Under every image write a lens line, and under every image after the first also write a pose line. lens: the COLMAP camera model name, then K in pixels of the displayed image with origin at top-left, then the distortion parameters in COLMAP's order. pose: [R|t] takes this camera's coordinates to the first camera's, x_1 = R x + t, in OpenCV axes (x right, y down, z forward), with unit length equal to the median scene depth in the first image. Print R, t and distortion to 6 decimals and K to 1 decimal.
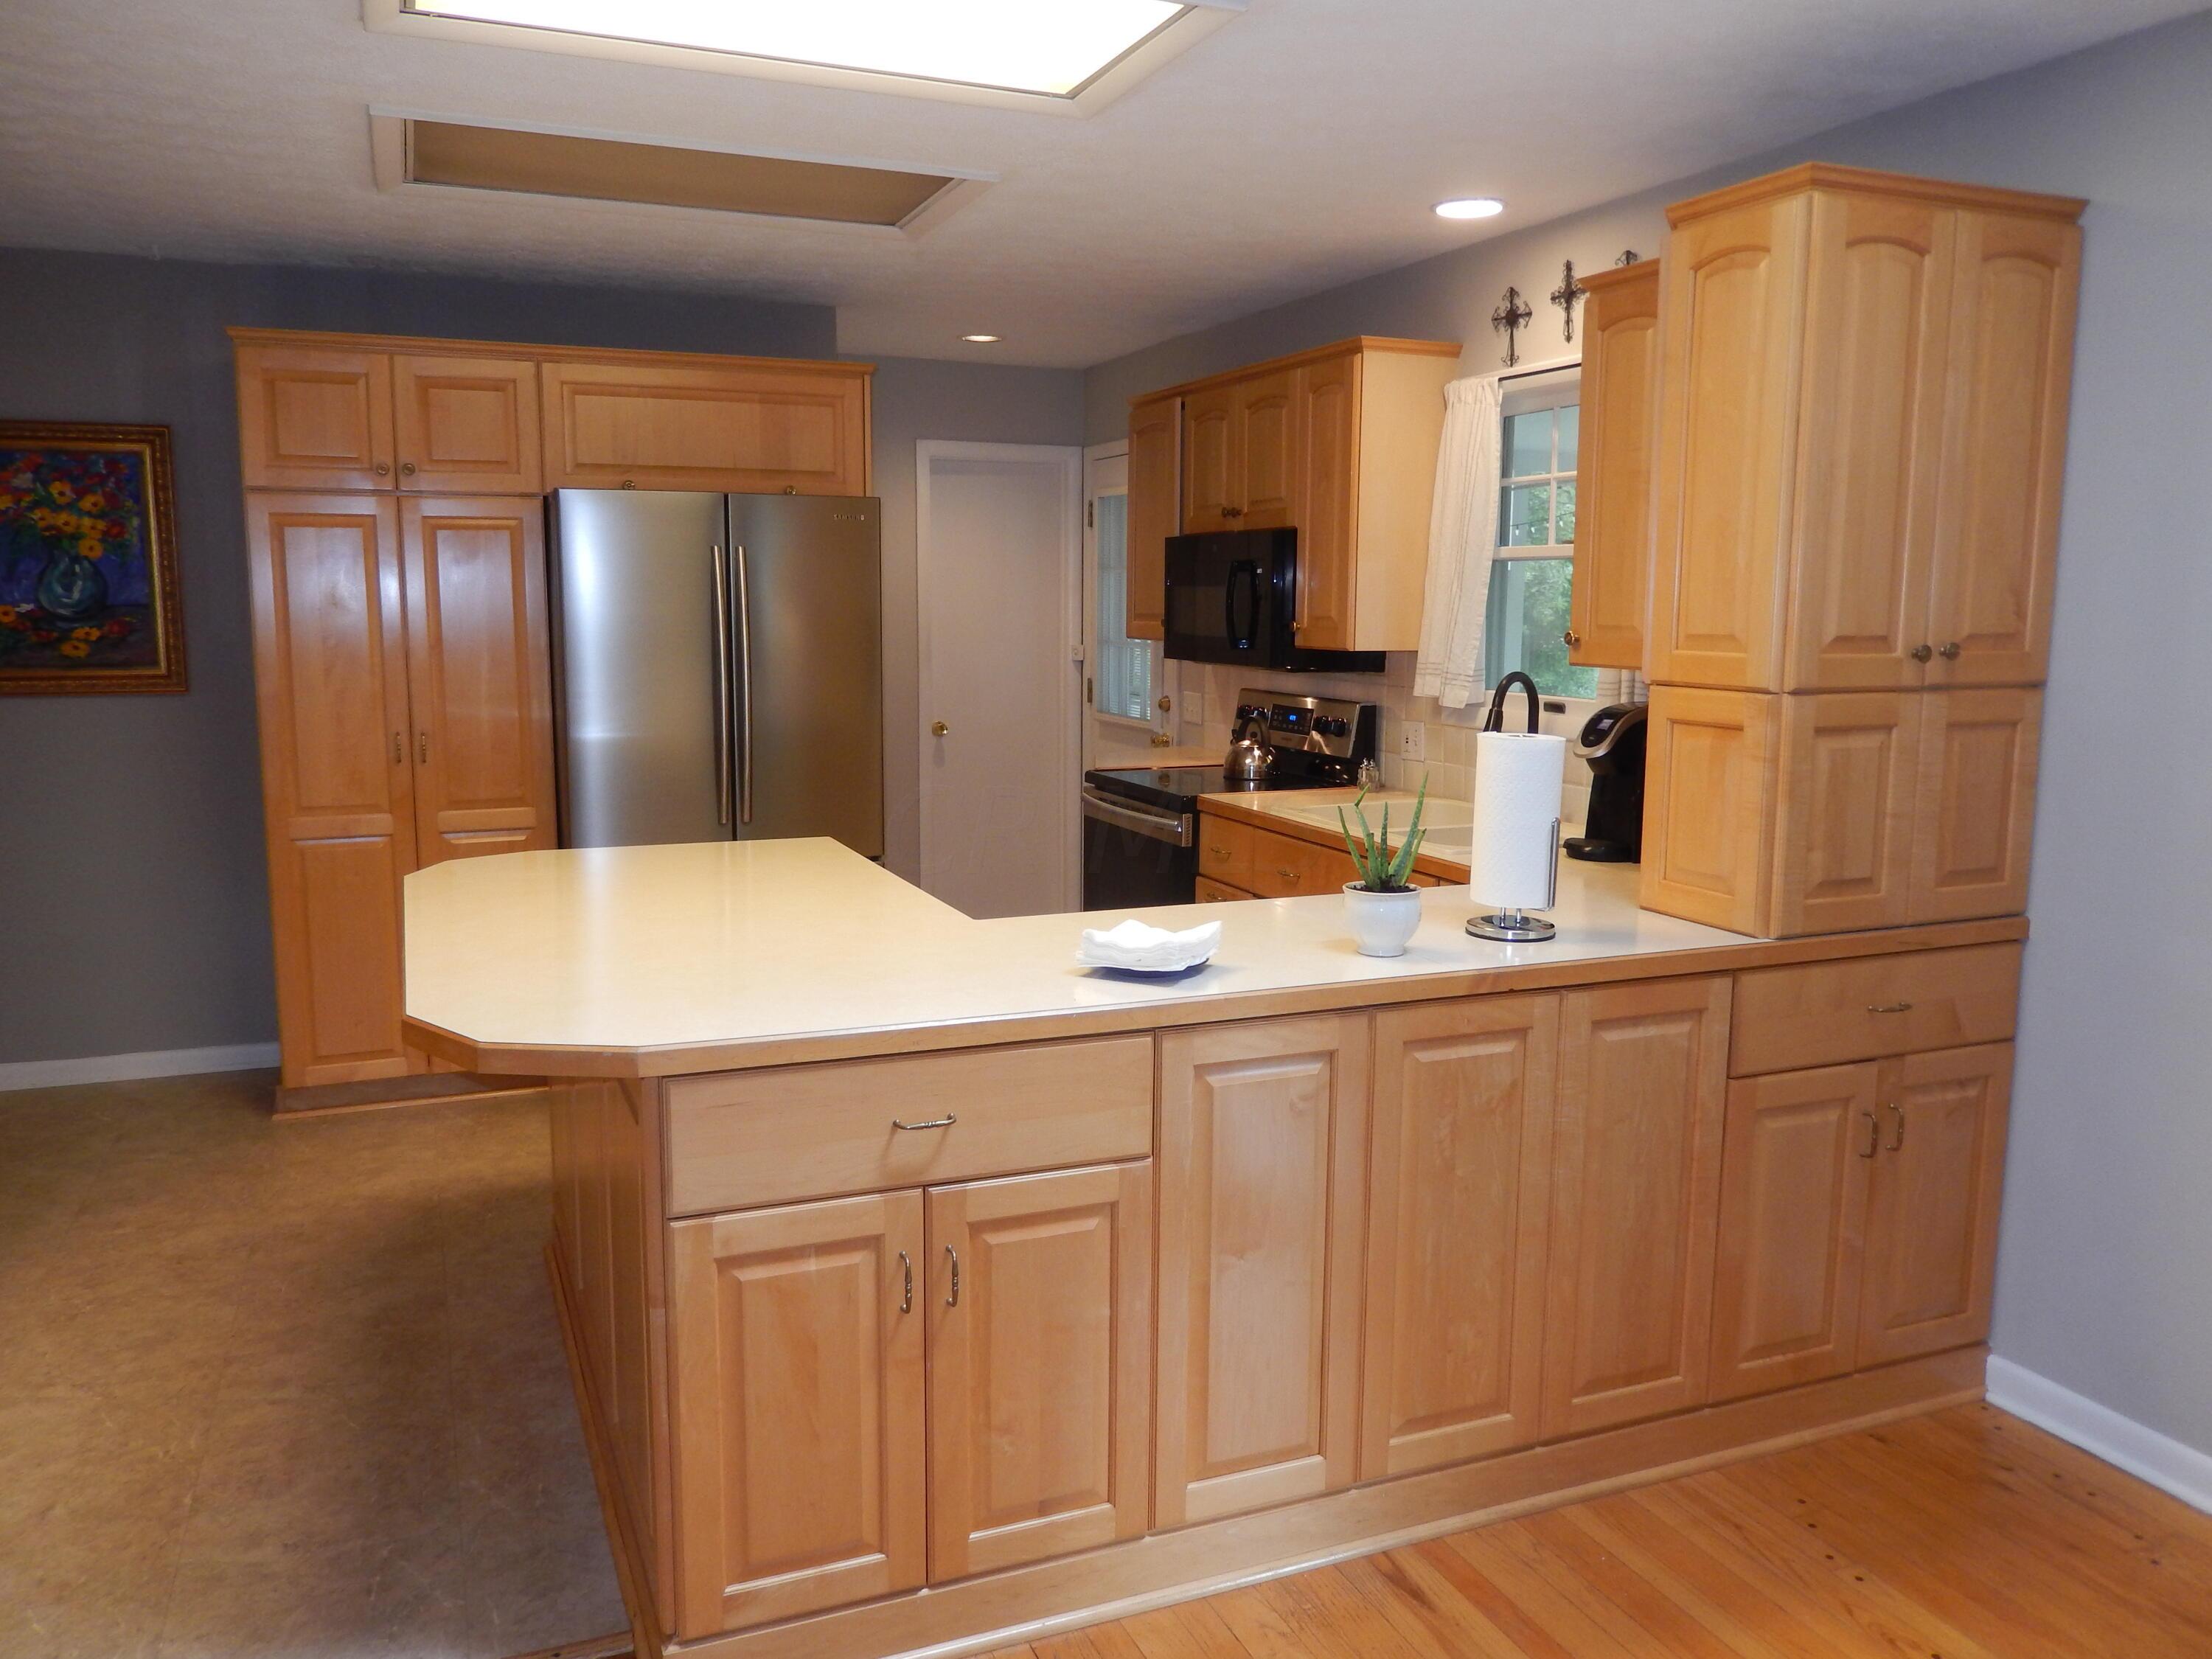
lens RADIAL K [[1660.2, 0, 1110.1], [0, 1660.2, 816.0], [0, 0, 1]] dist [0.003507, -0.011666]
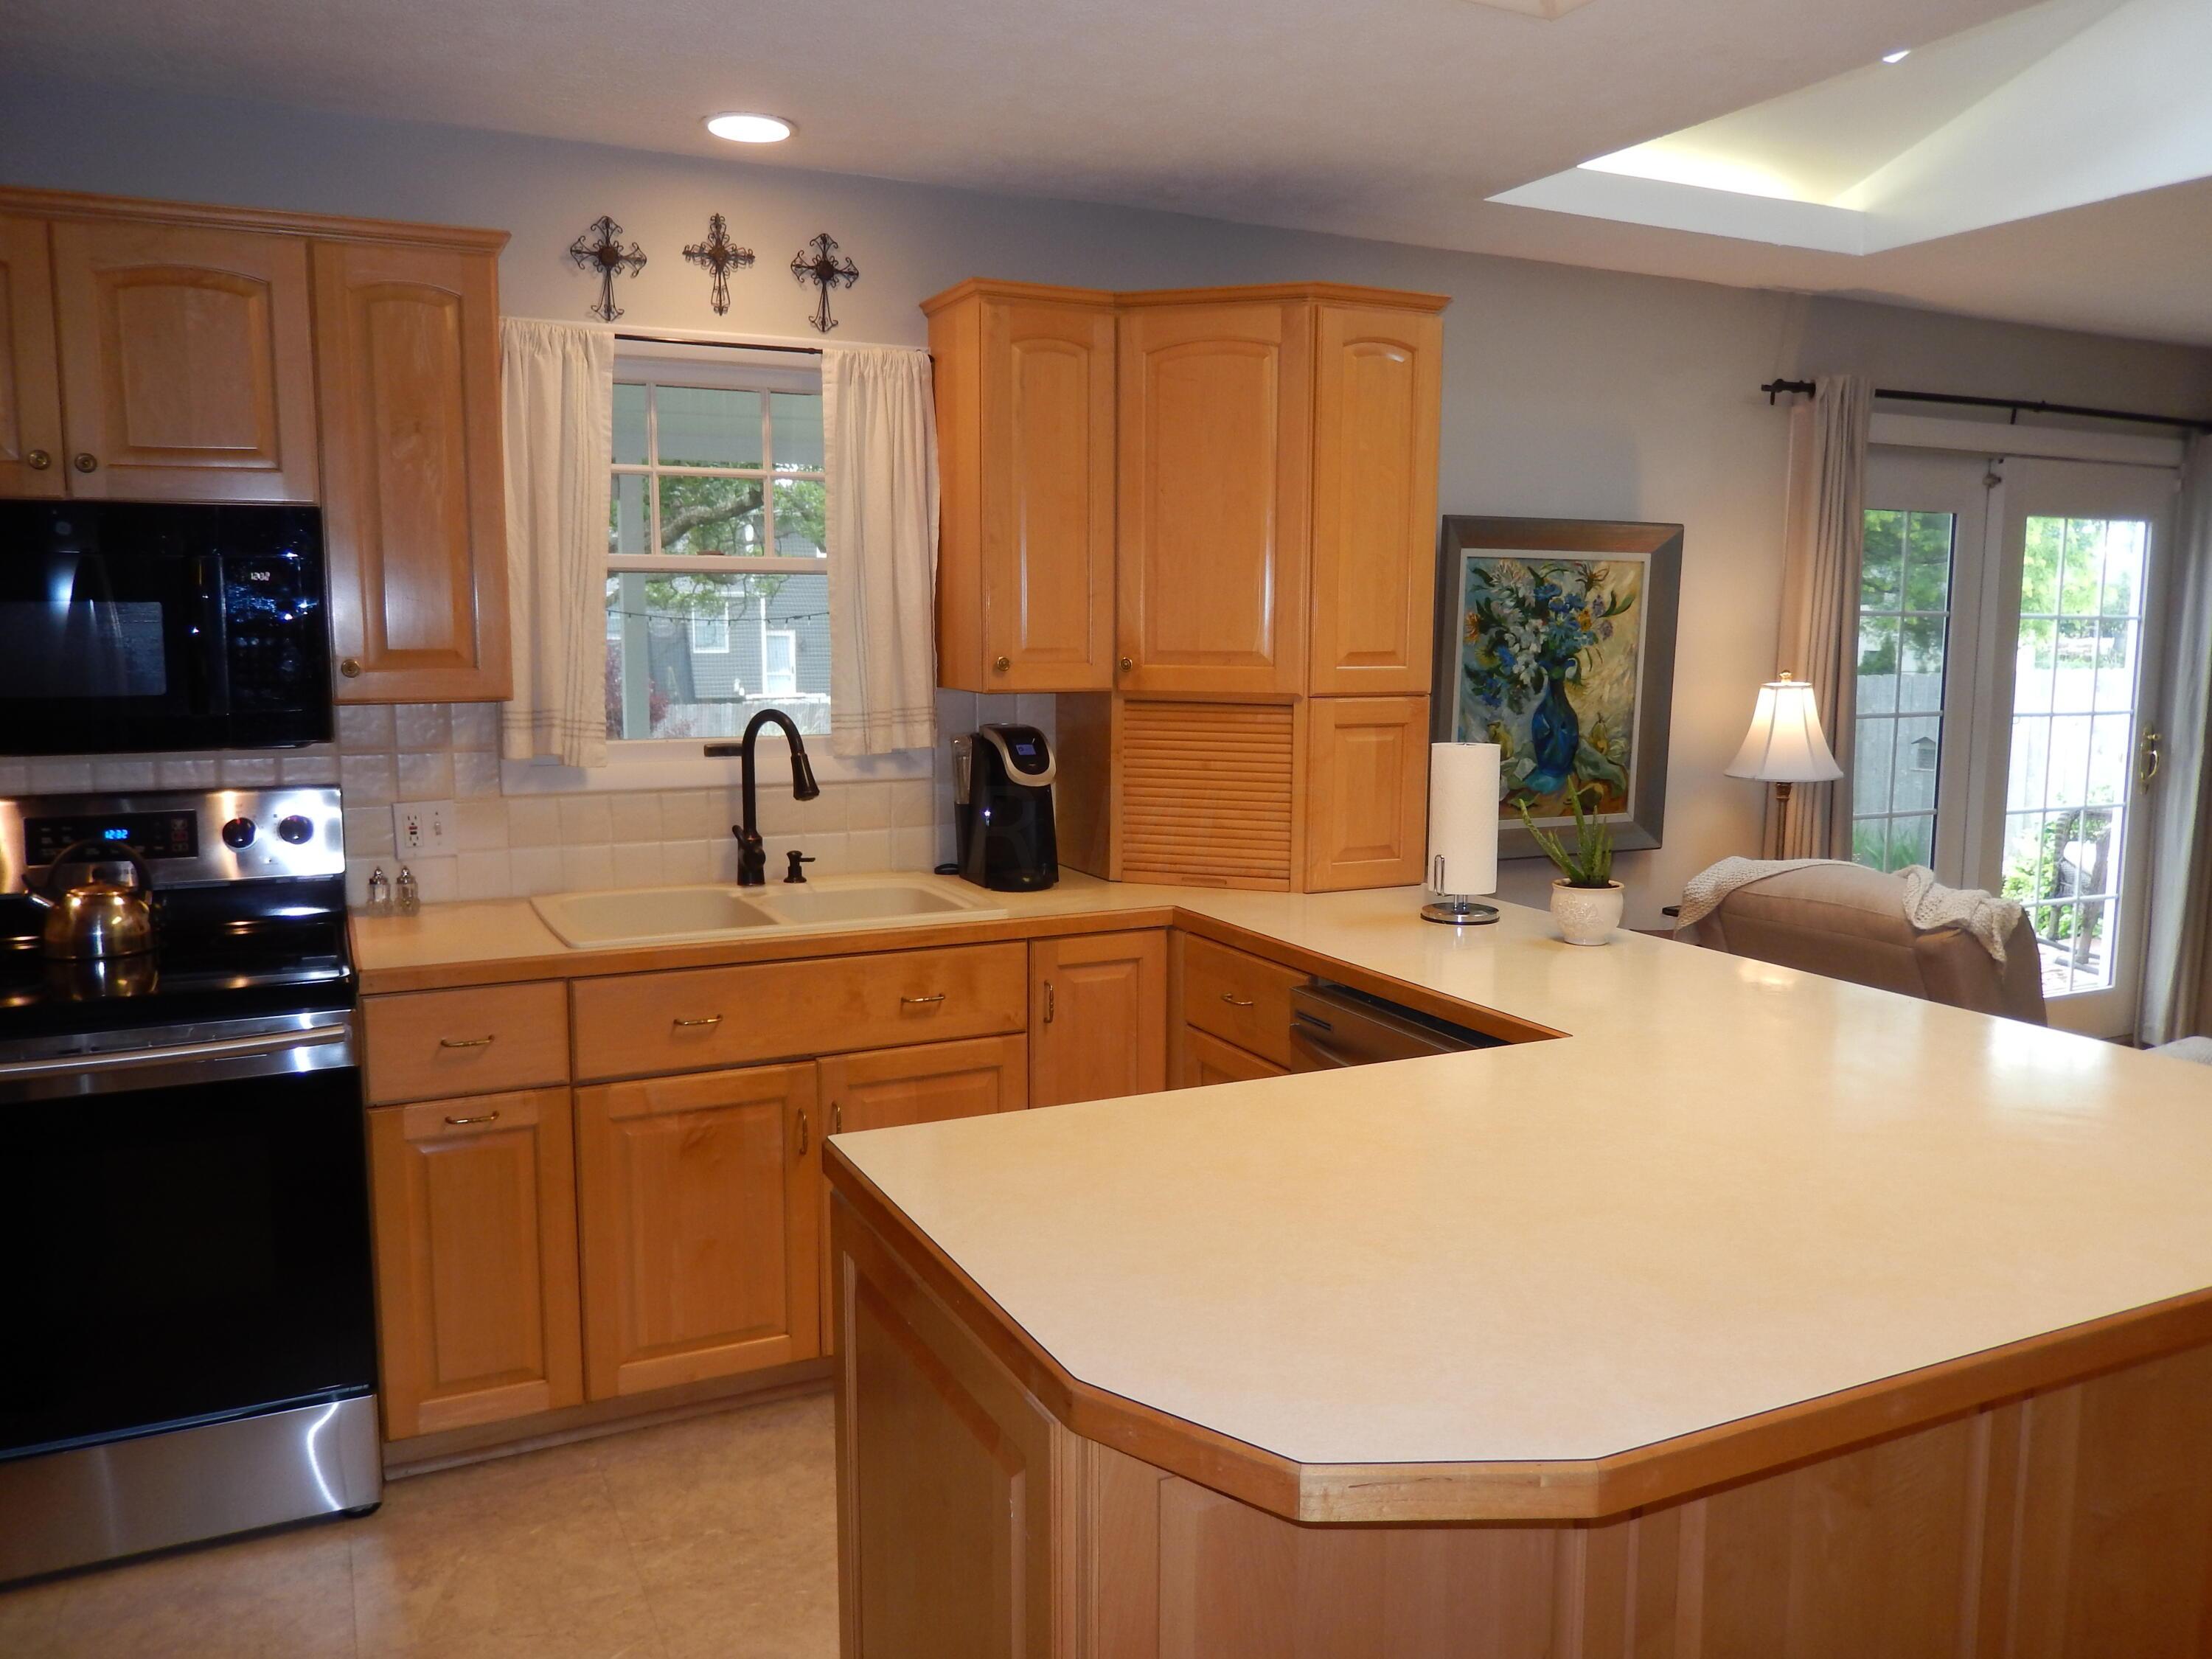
lens RADIAL K [[1660.2, 0, 1102.5], [0, 1660.2, 812.7], [0, 0, 1]] dist [0.003507, -0.011666]
pose [[-0.053879, -0.127184, 0.990415, -0.569055], [0.127201, 0.982901, 0.133139, -0.120864], [-0.990413, 0.133155, -0.036780, 0.840130]]
